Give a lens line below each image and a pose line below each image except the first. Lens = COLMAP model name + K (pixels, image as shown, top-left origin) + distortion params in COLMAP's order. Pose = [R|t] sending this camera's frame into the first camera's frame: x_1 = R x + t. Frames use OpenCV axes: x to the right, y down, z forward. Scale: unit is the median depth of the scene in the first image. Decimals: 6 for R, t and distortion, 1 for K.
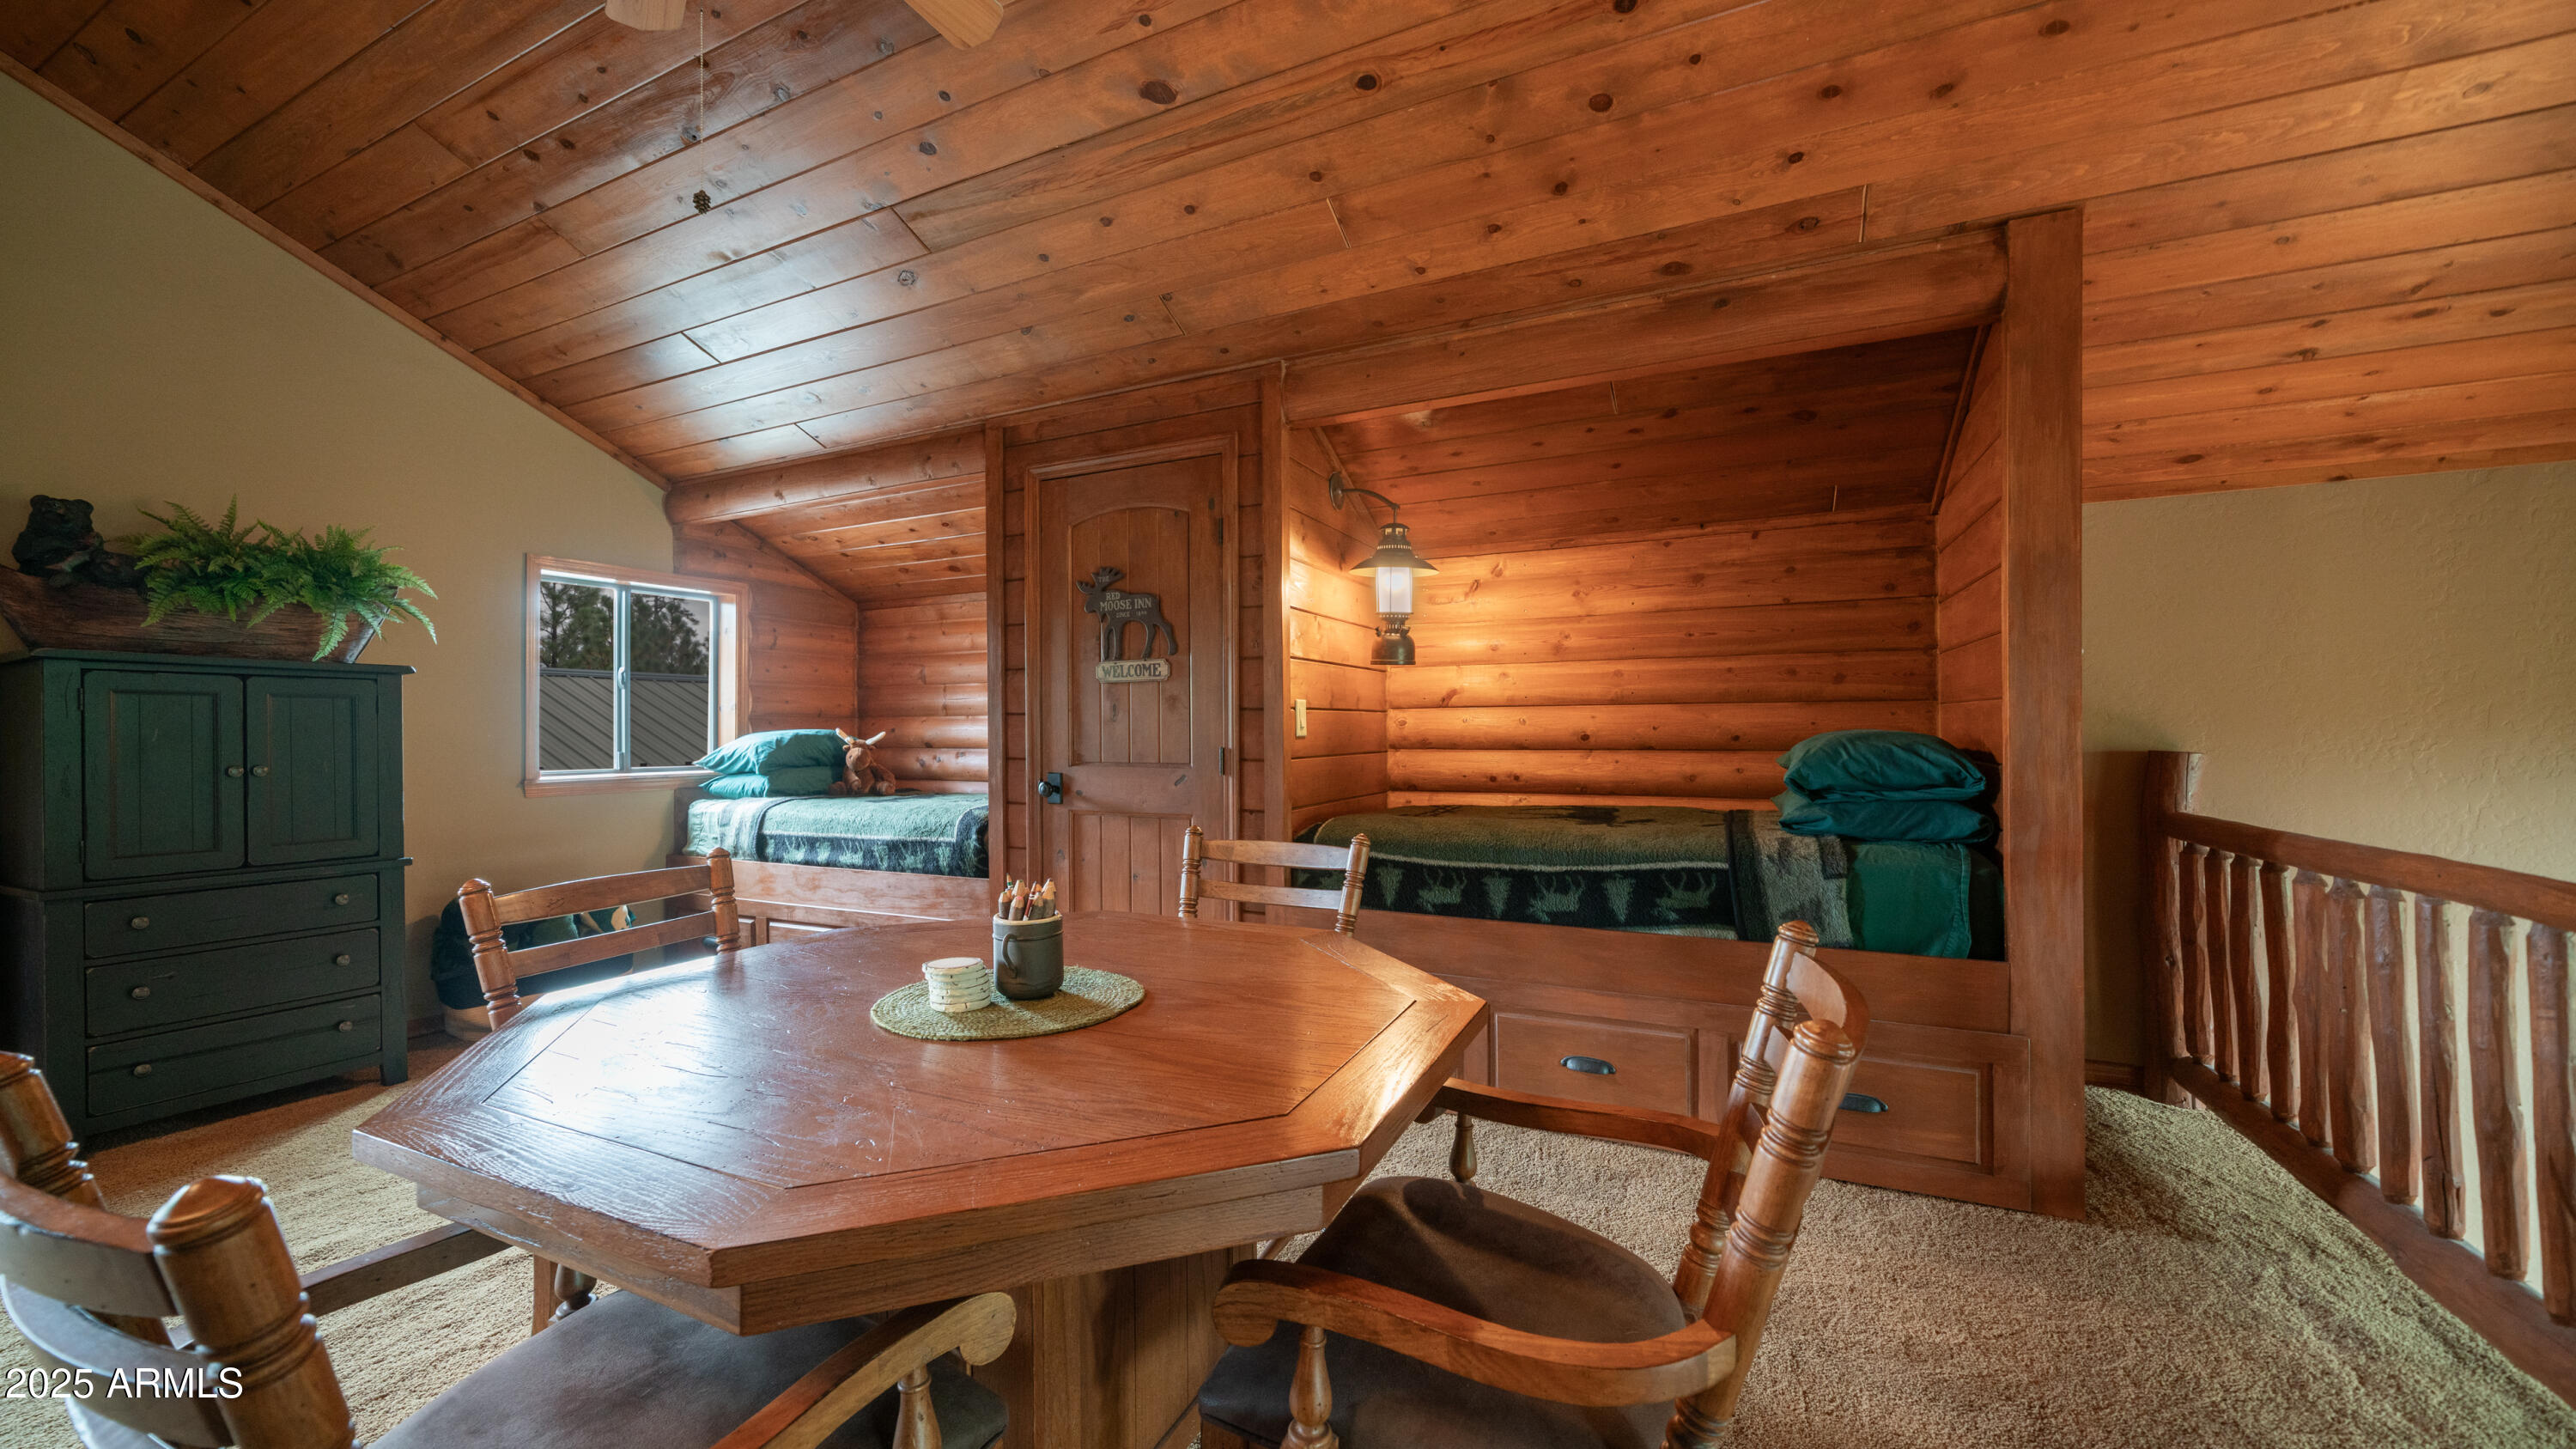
lens RADIAL K [[981.5, 0, 1280.3], [0, 981.5, 727.3], [0, 0, 1]] dist [-0.002189, -0.001038]
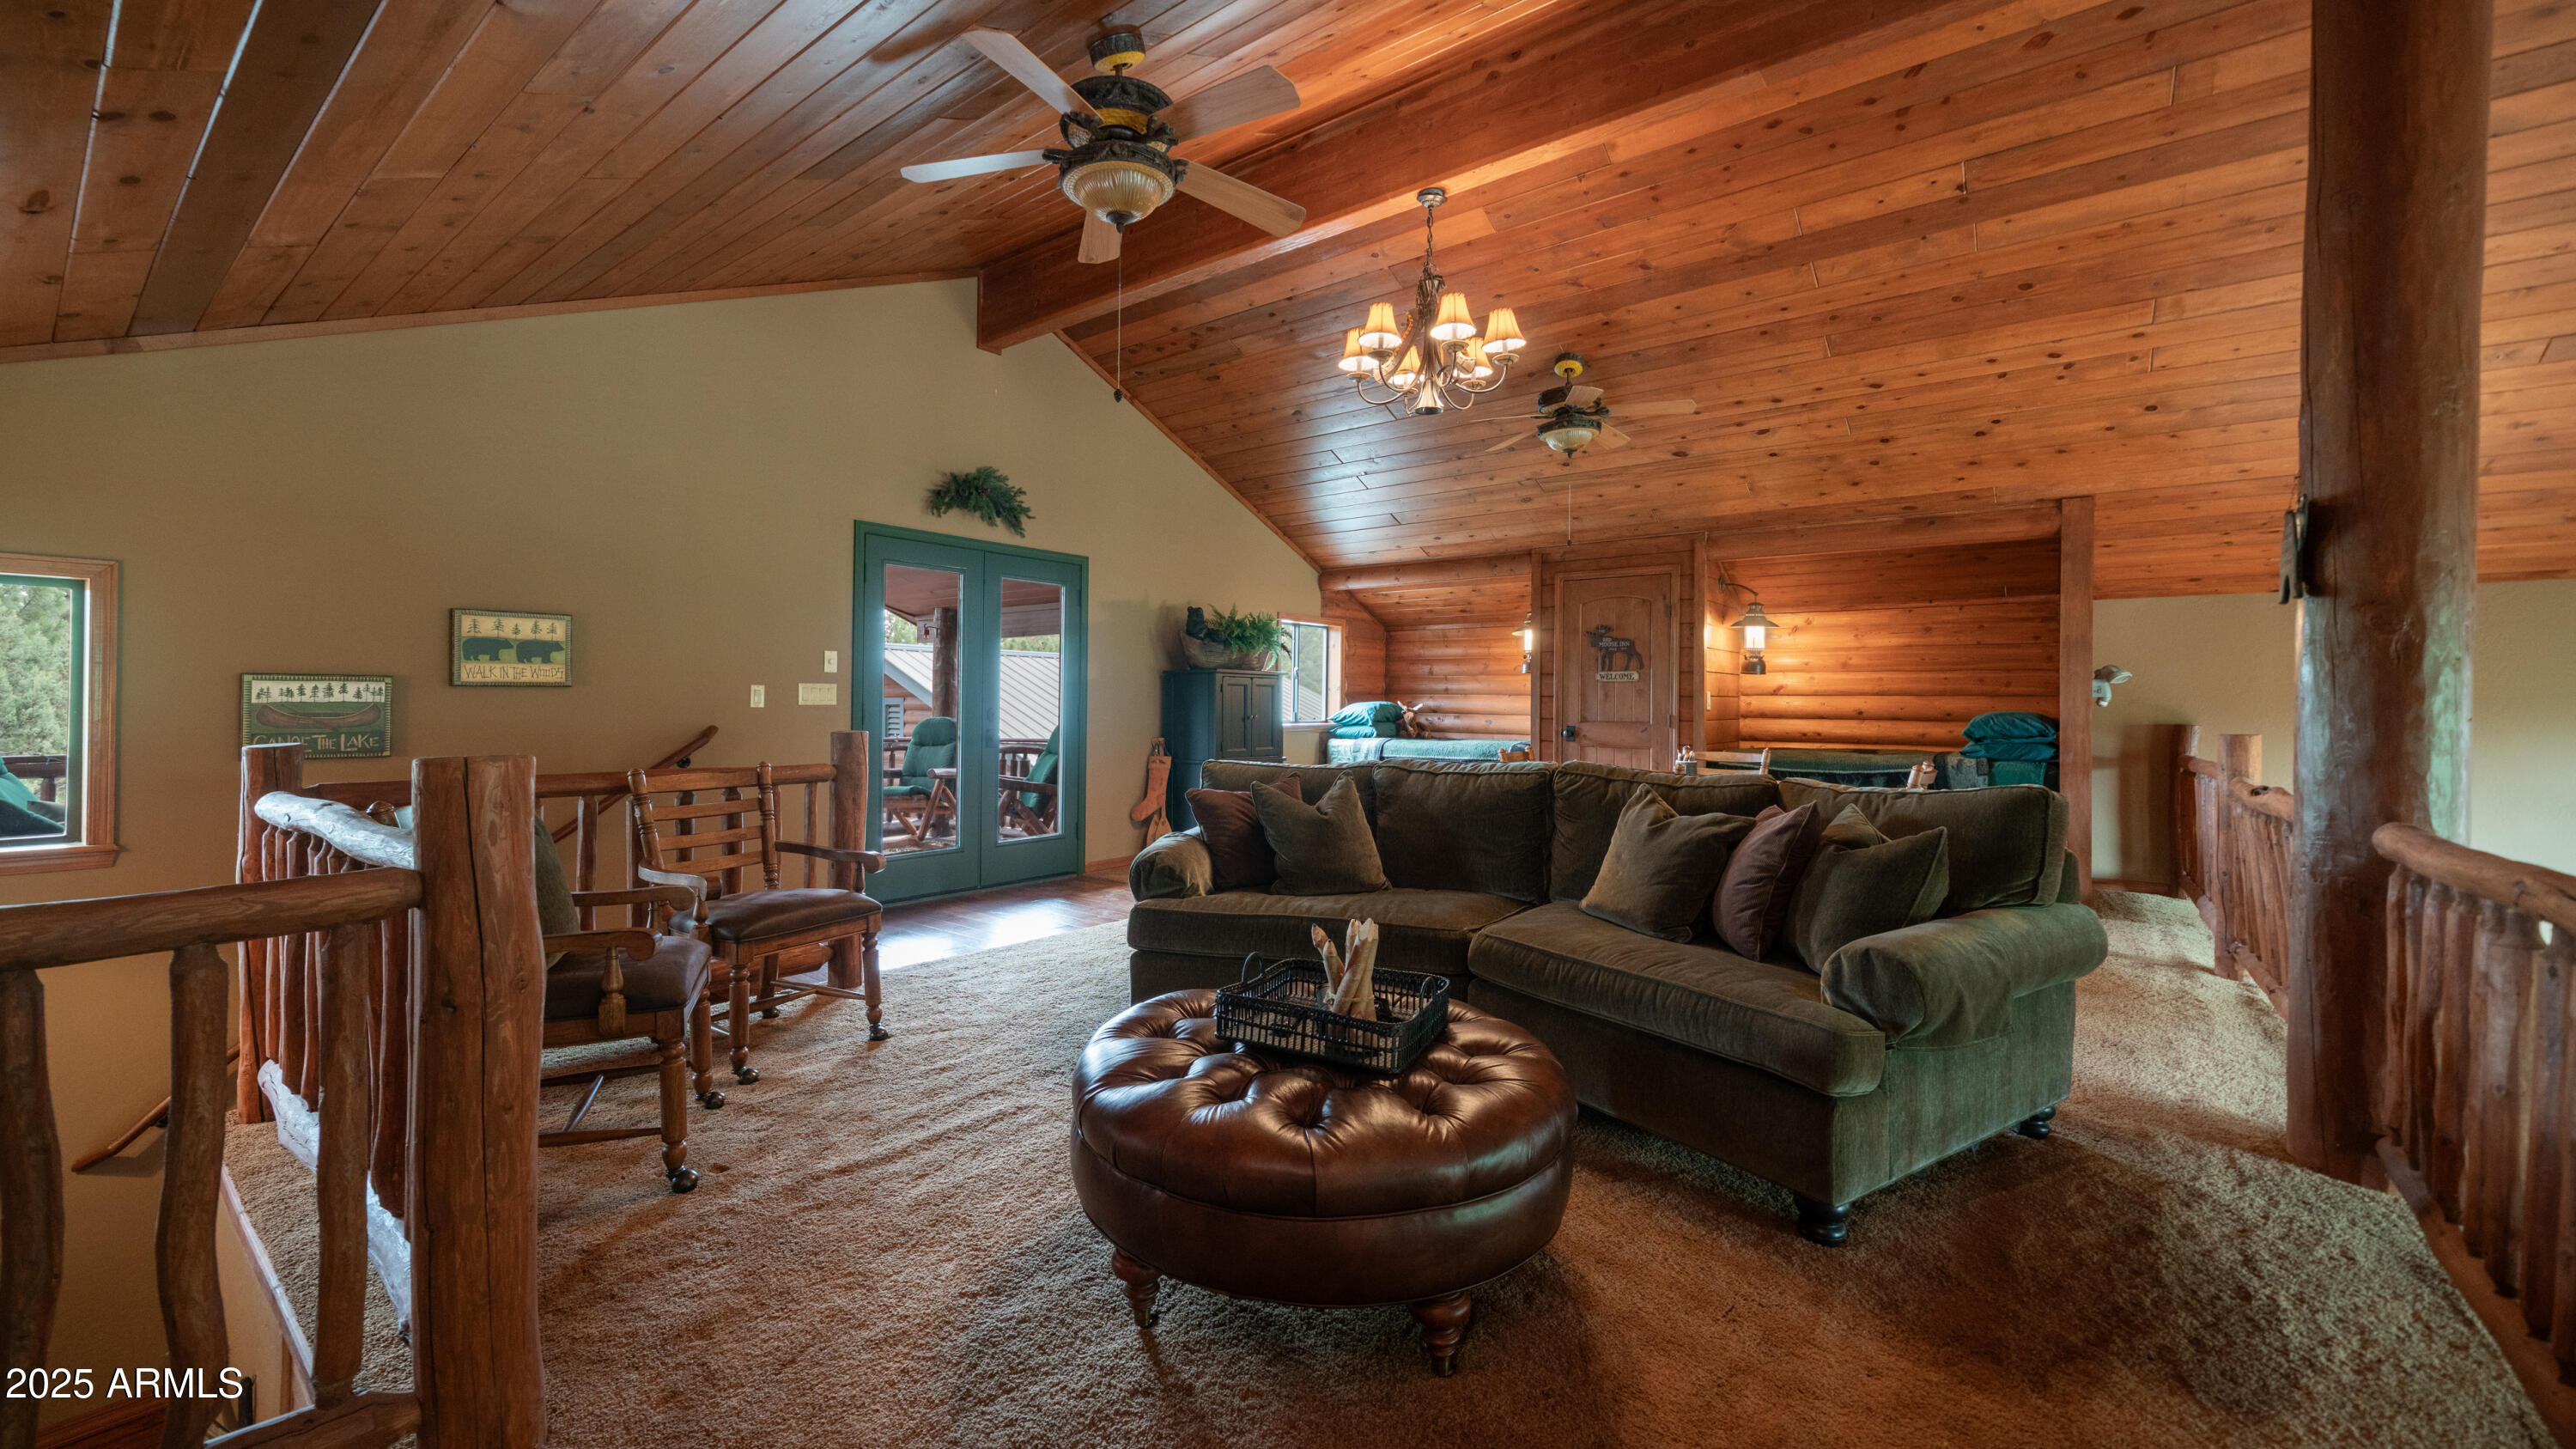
lens RADIAL K [[981.5, 0, 1283.2], [0, 981.5, 699.3], [0, 0, 1]] dist [-0.002189, -0.001038]
pose [[0.975698, 0.013874, -0.218680, -0.376517], [-0.013832, 0.999903, 0.001721, -0.004104], [0.218682, 0.001346, 0.975795, -1.130937]]
